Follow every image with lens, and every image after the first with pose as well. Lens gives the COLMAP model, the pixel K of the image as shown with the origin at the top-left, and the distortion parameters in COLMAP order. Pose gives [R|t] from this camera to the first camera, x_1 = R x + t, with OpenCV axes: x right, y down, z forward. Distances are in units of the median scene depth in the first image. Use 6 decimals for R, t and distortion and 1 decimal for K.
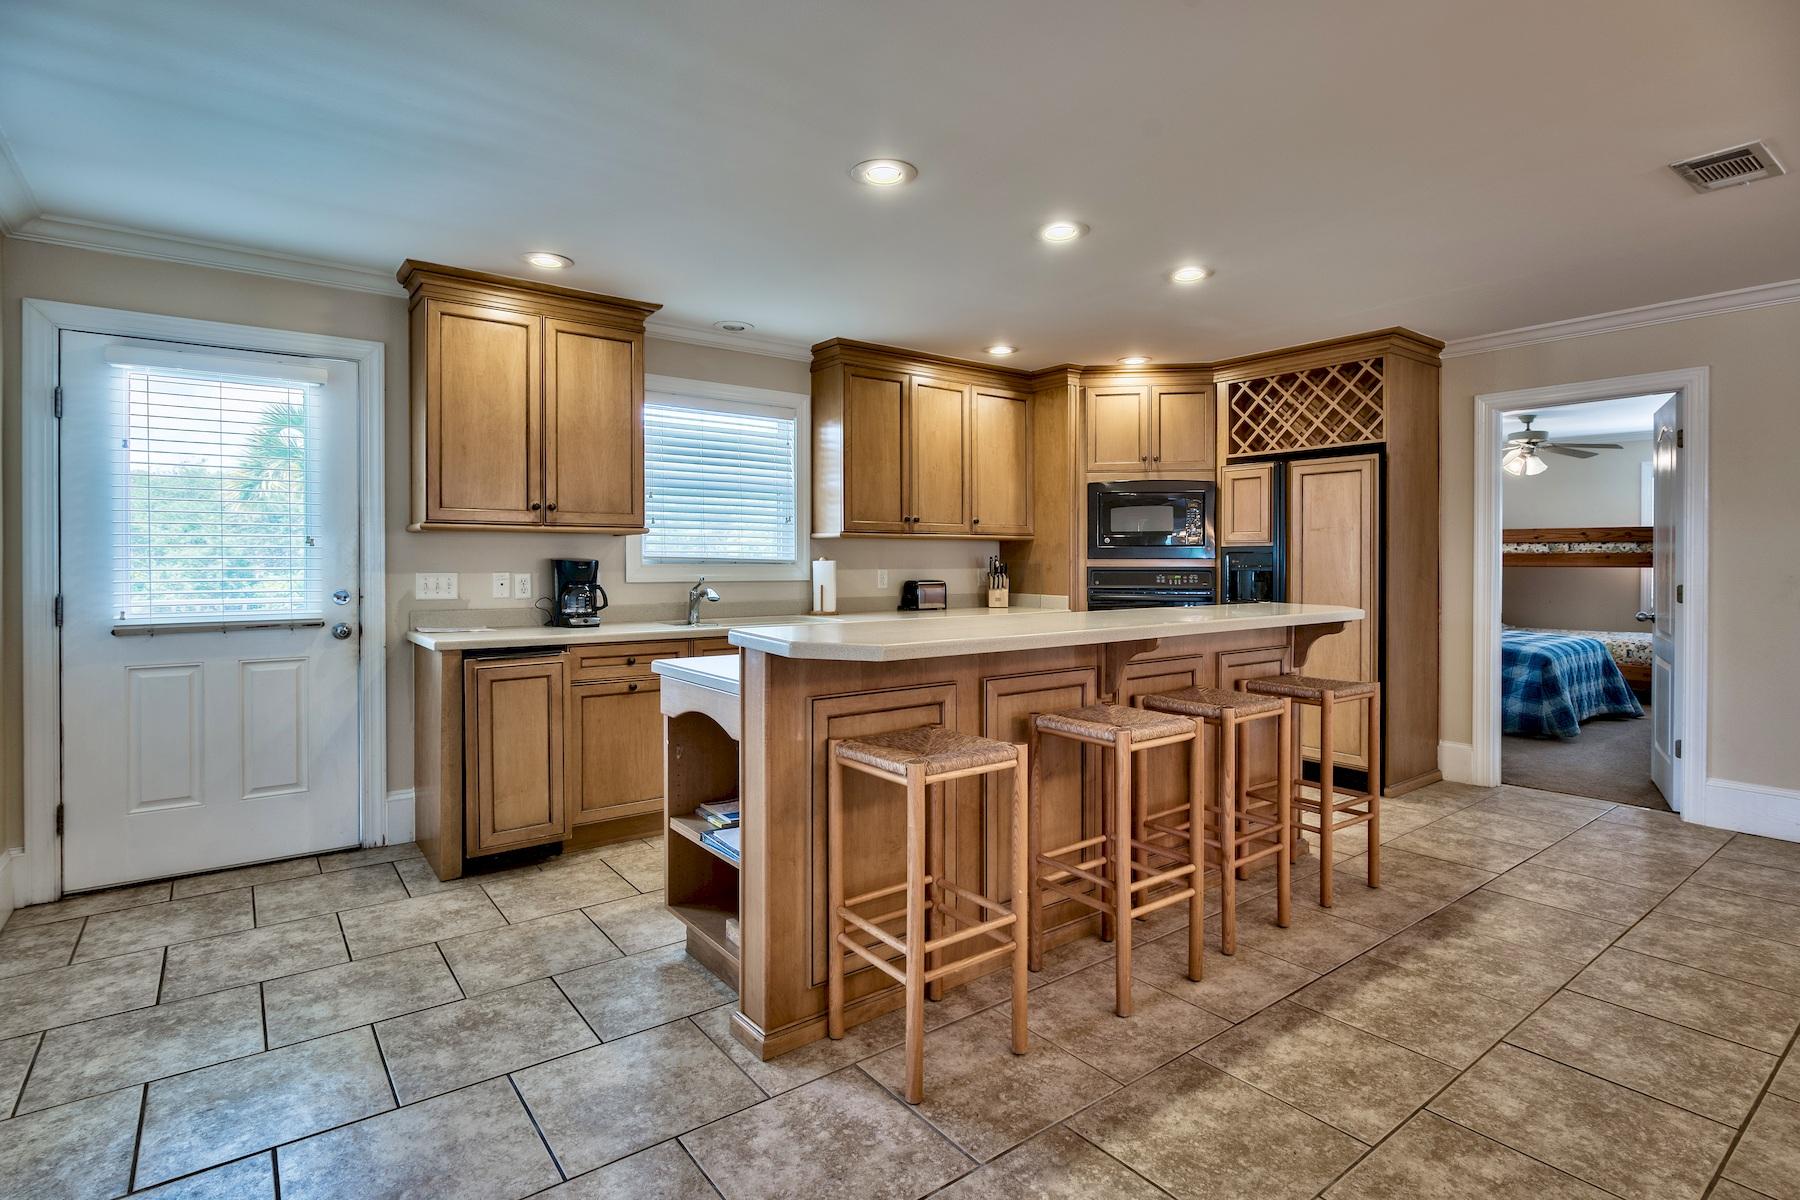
lens RADIAL K [[876.5, 0, 902.6], [0, 876.5, 574.3], [0, 0, 1]] dist [0.023211, 0.000387]
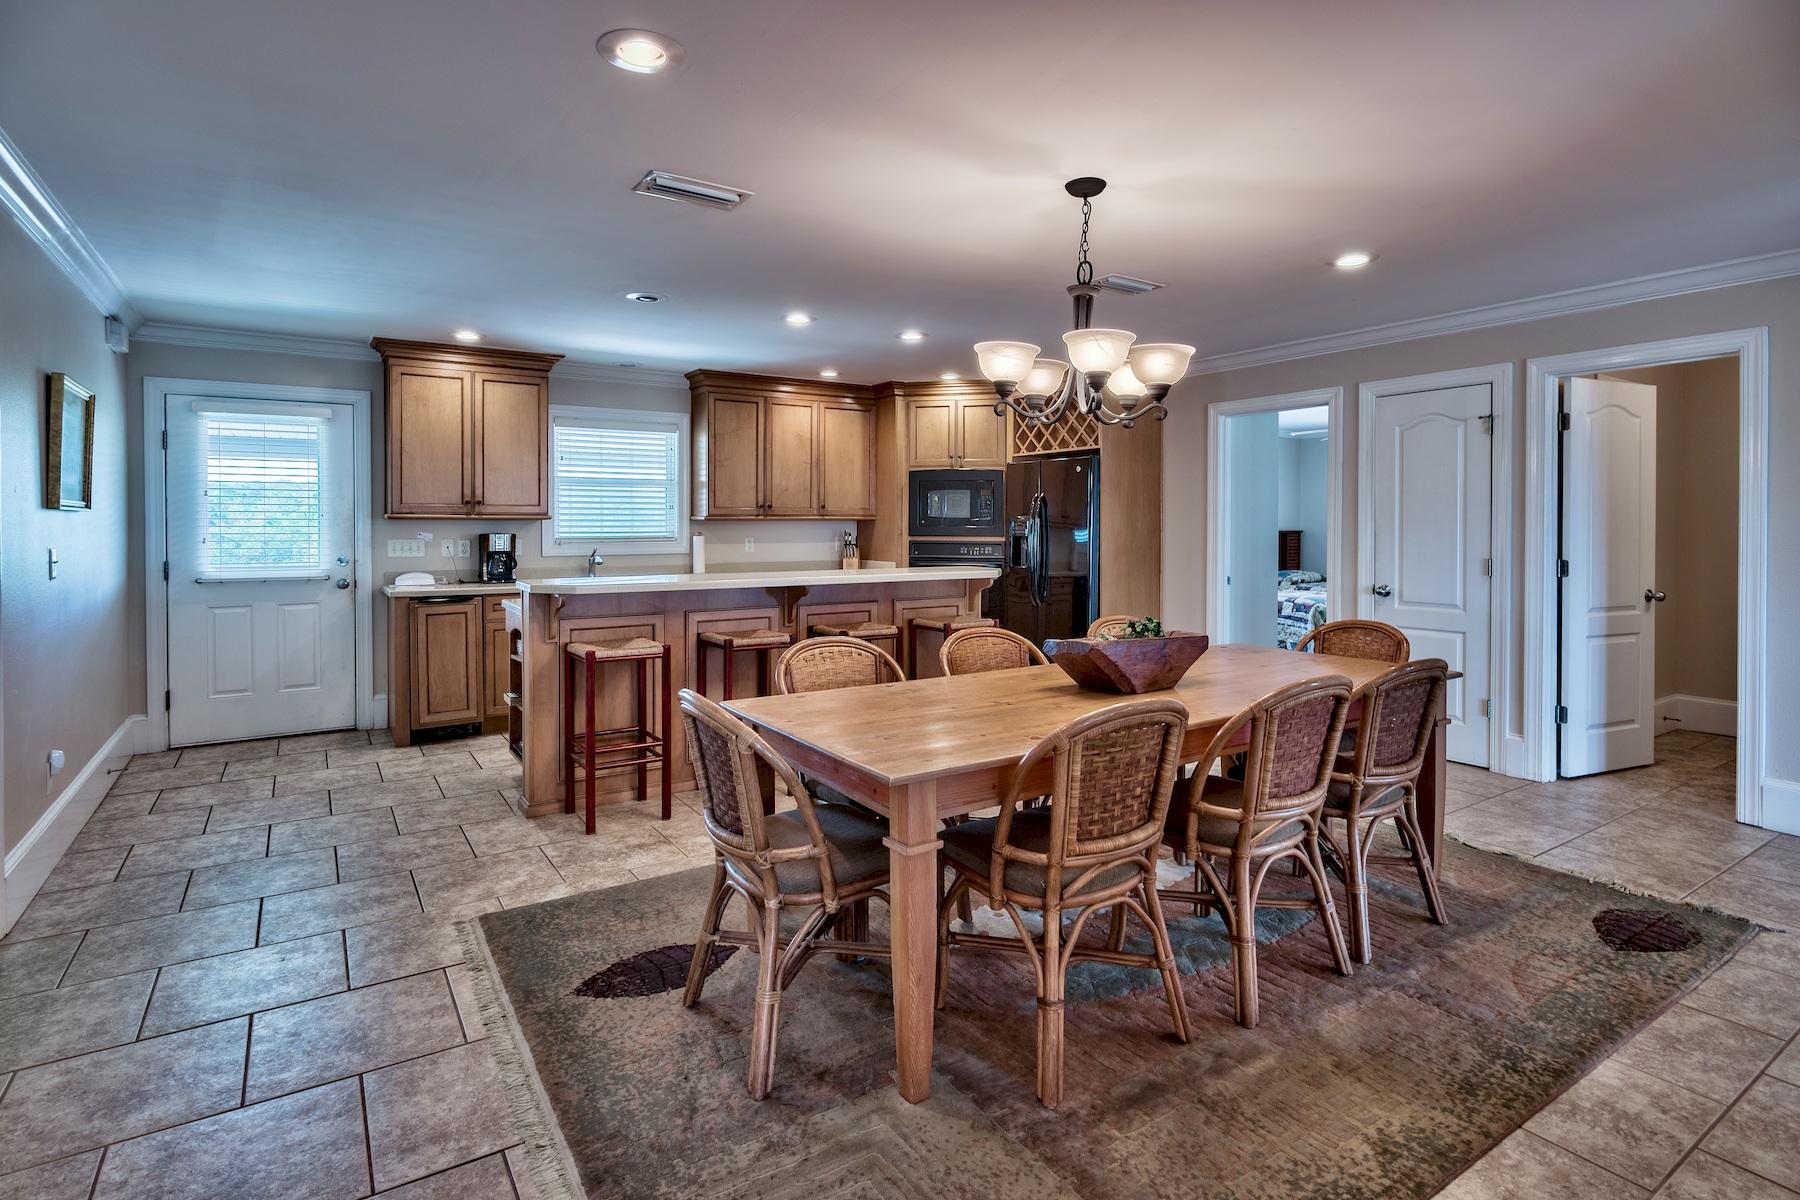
lens RADIAL K [[895.6, 0, 937.4], [0, 895.6, 549.7], [0, 0, 1]] dist [-0.002678, -0.000549]
pose [[0.999063, 0.000038, -0.043285, 0.393433], [0.000312, 0.999967, 0.008068, -0.006952], [0.043284, -0.008074, 0.999030, -0.418588]]
